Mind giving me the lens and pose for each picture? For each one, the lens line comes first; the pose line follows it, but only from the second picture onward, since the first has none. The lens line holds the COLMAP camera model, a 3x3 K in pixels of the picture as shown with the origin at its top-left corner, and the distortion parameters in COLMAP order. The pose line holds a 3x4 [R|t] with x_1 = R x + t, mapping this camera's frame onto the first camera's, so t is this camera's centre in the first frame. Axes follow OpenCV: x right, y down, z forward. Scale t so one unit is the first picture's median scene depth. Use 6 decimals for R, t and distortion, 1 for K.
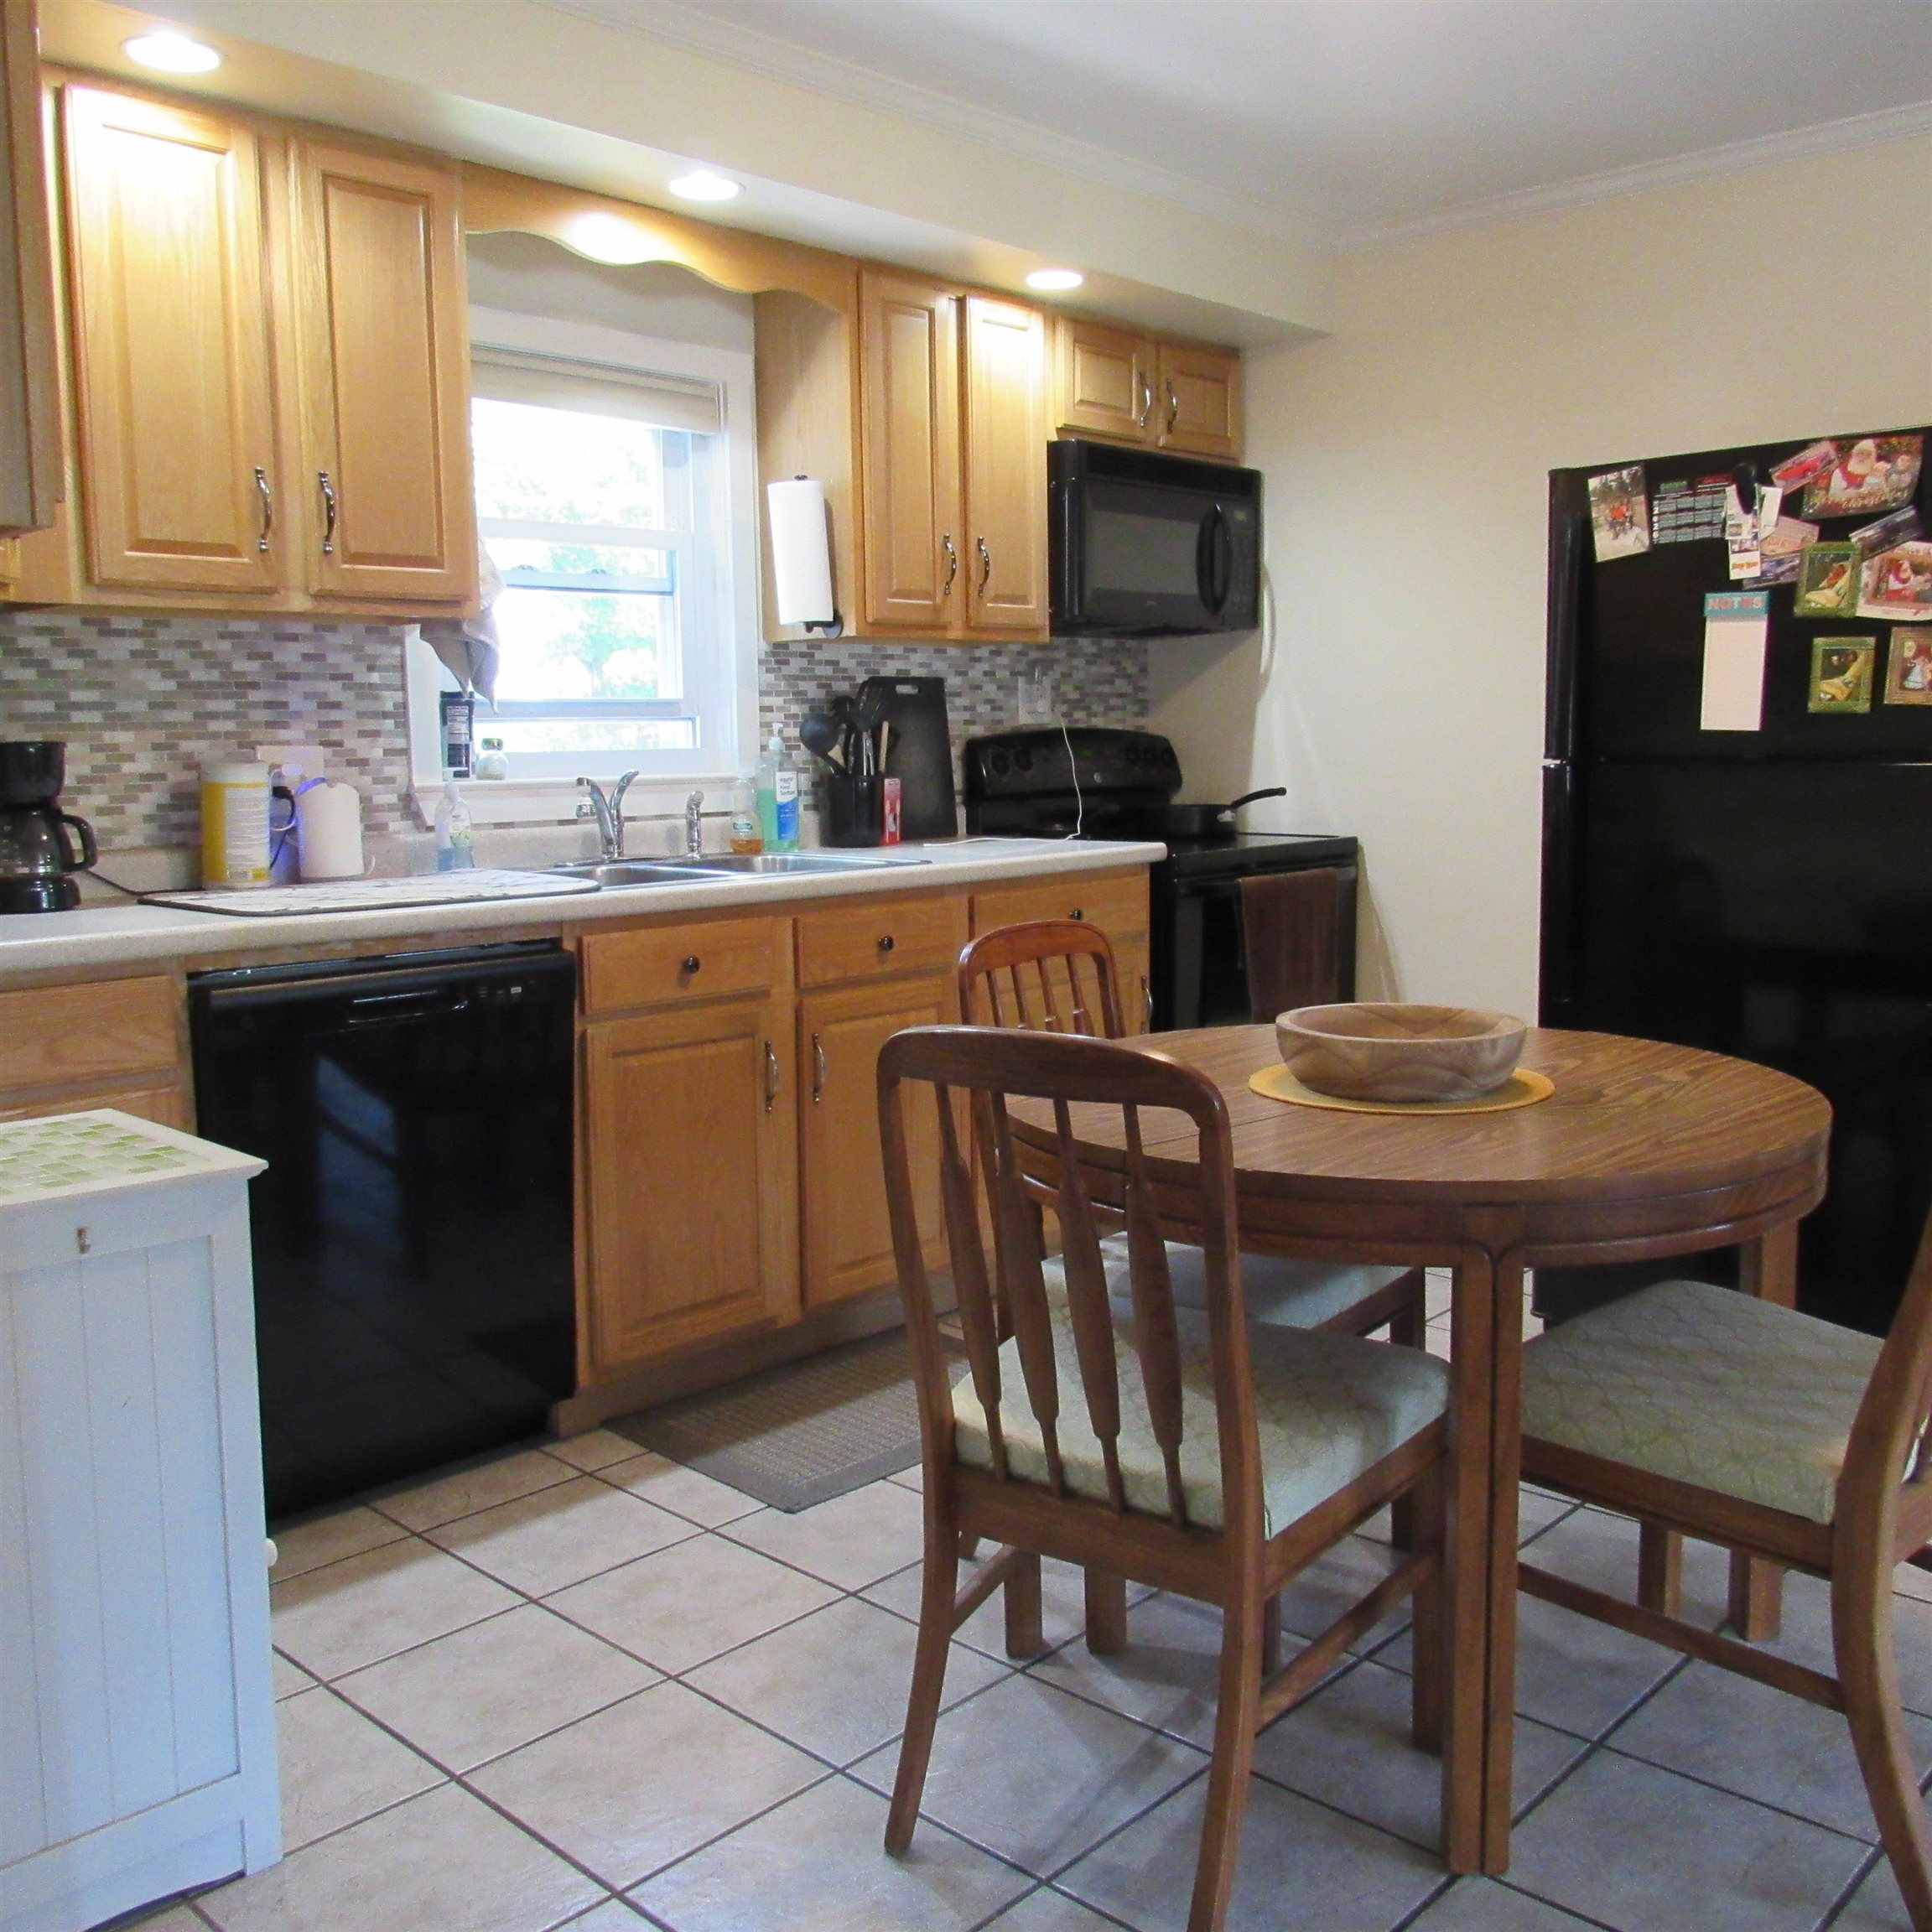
lens RADIAL K [[1857.3, 0, 967.9], [0, 1857.3, 956.6], [0, 0, 1]] dist [-0.020232, 0.000000]
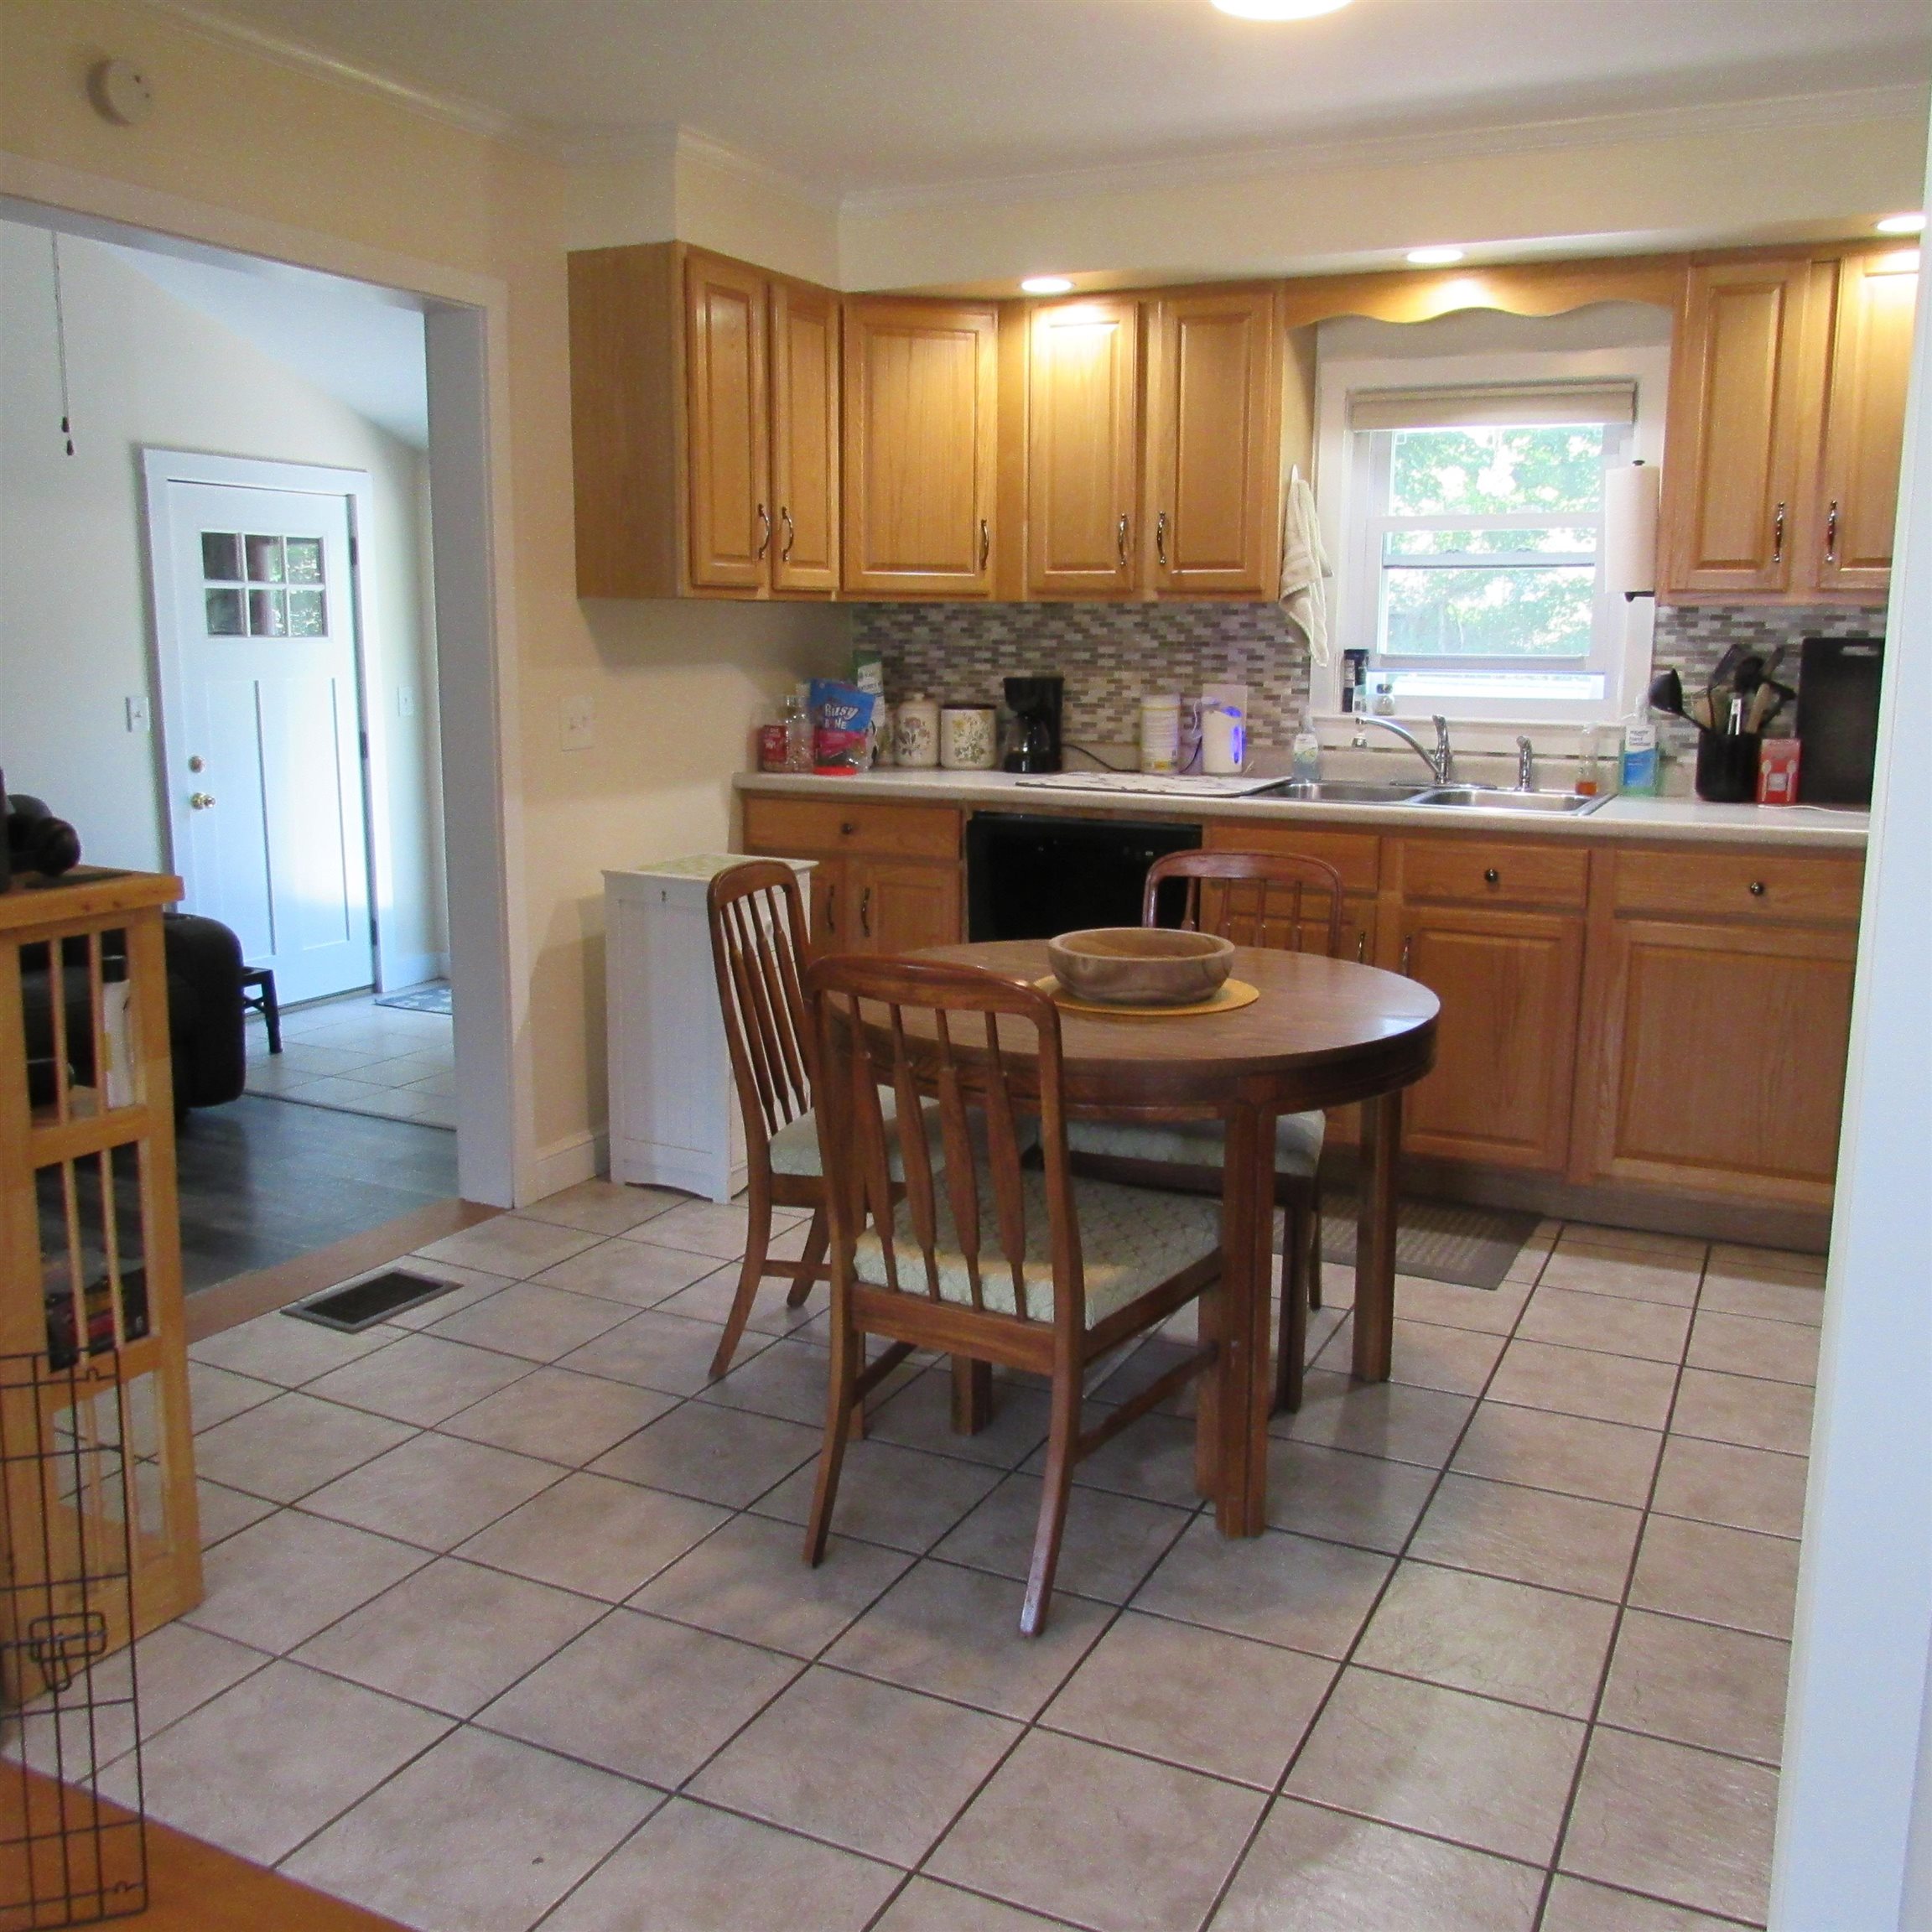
lens RADIAL K [[1857.3, 0, 969.5], [0, 1857.3, 965.6], [0, 0, 1]] dist [-0.020232, 0.000000]
pose [[0.298219, 0.188683, -0.935663, 1.036368], [-0.123427, 0.979660, 0.158216, -0.102936], [0.946484, 0.068303, 0.315441, 0.340027]]
